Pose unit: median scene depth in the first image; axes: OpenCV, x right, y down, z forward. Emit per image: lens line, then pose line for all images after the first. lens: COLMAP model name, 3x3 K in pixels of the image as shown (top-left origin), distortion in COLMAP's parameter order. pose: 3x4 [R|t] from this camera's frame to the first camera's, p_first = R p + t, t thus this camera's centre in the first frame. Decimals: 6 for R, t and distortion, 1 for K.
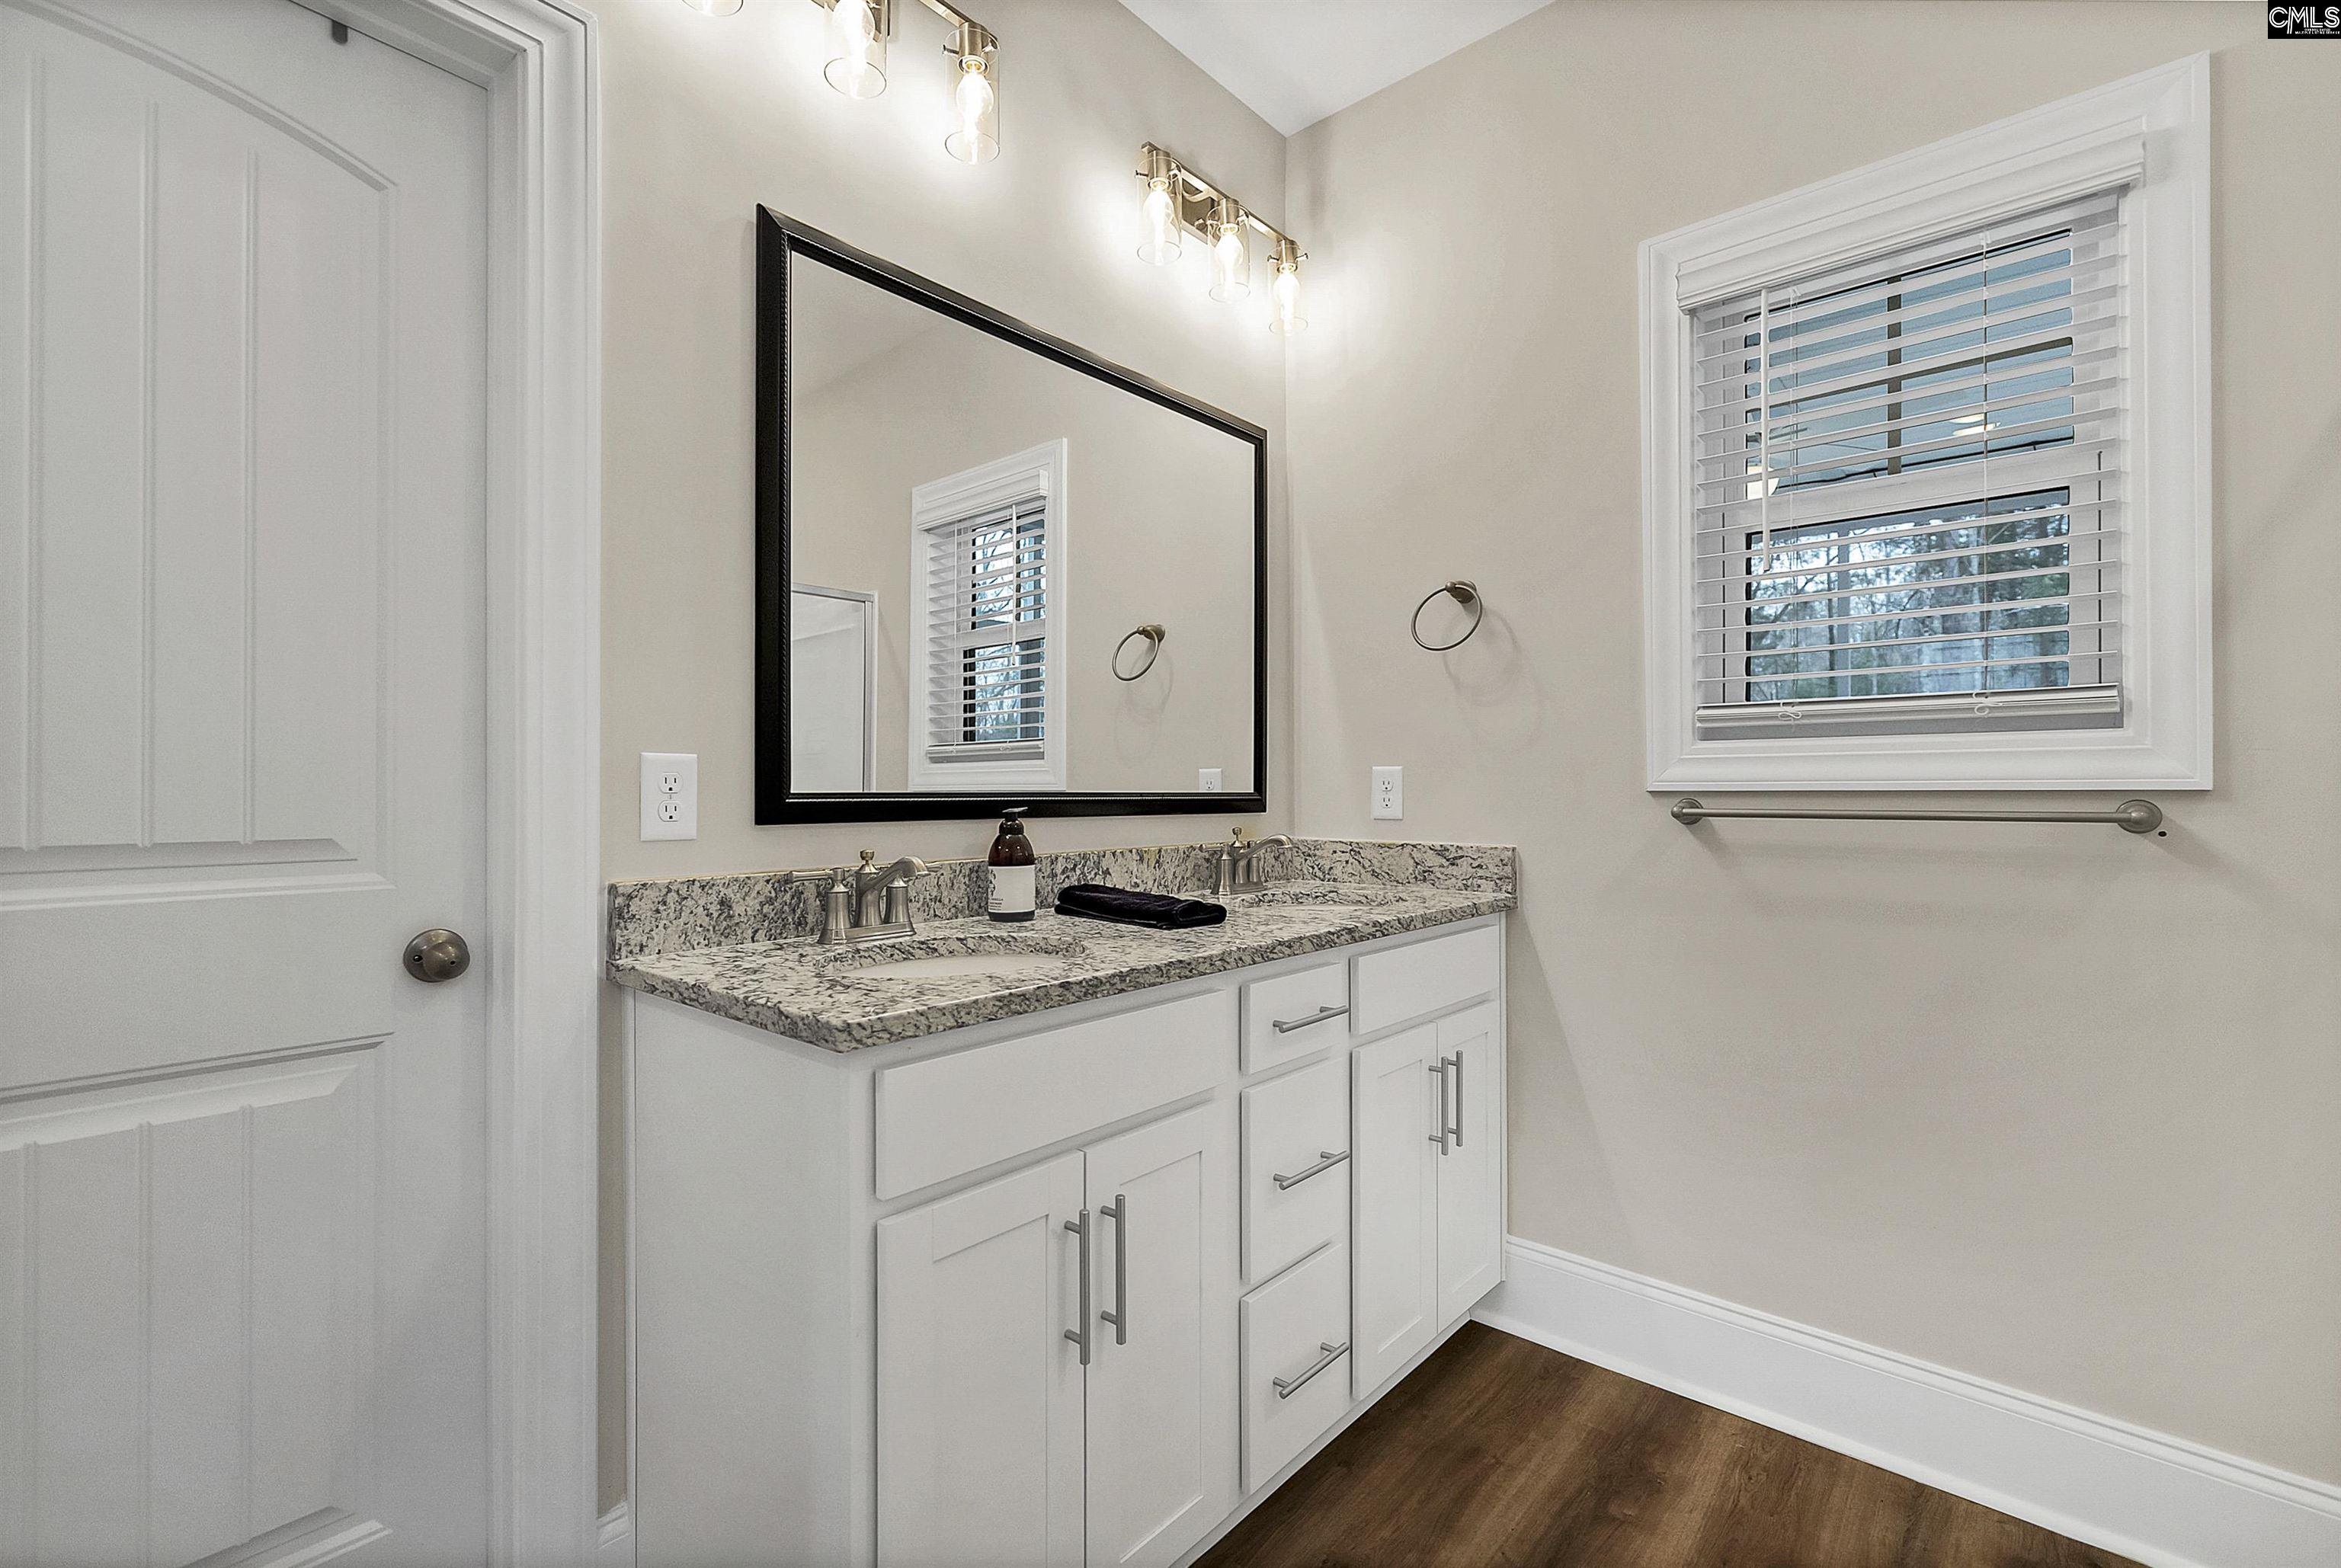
lens RADIAL K [[1021.7, 0, 1158.0], [0, 1021.7, 792.4], [0, 0, 1]] dist [-0.004521, -0.001864]
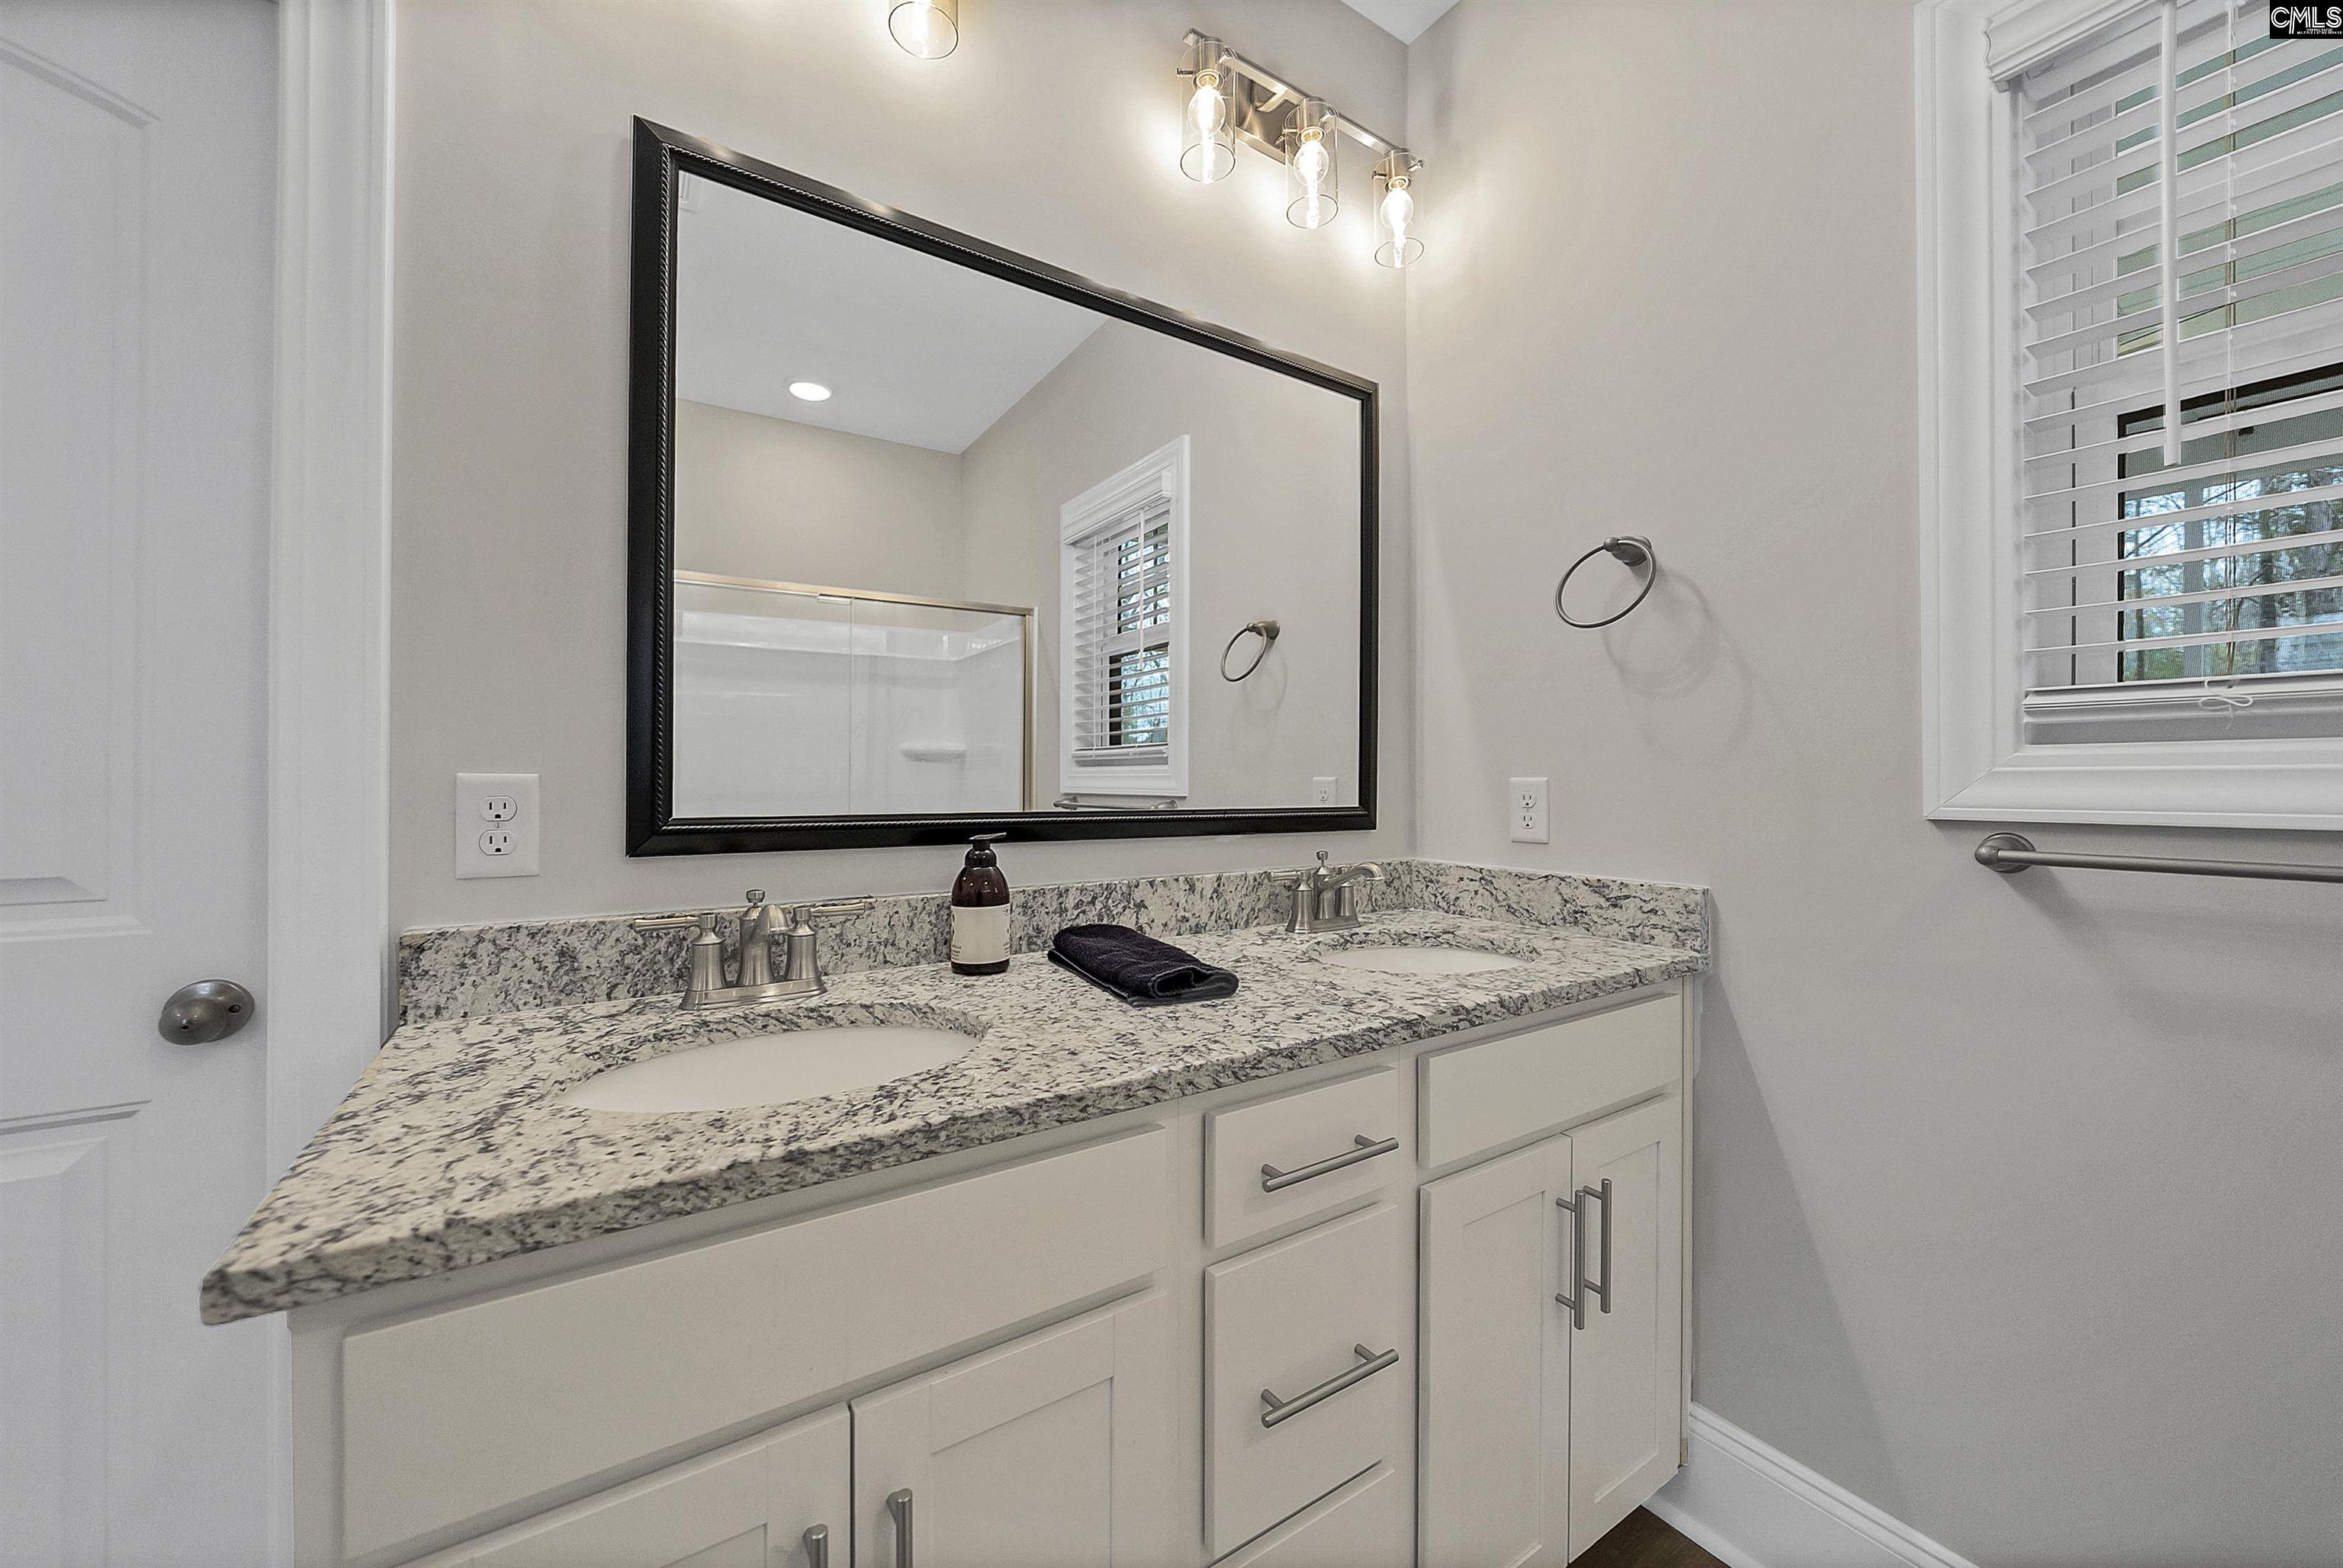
lens RADIAL K [[830.1, 0, 1141.1], [0, 830.1, 777.8], [0, 0, 1]] dist [-0.007059, 0.000358]
pose [[0.955420, 0.005722, -0.295196, 0.155809], [-0.007202, 0.999966, -0.003926, -0.024856], [0.295163, 0.005877, 0.955429, 0.354047]]
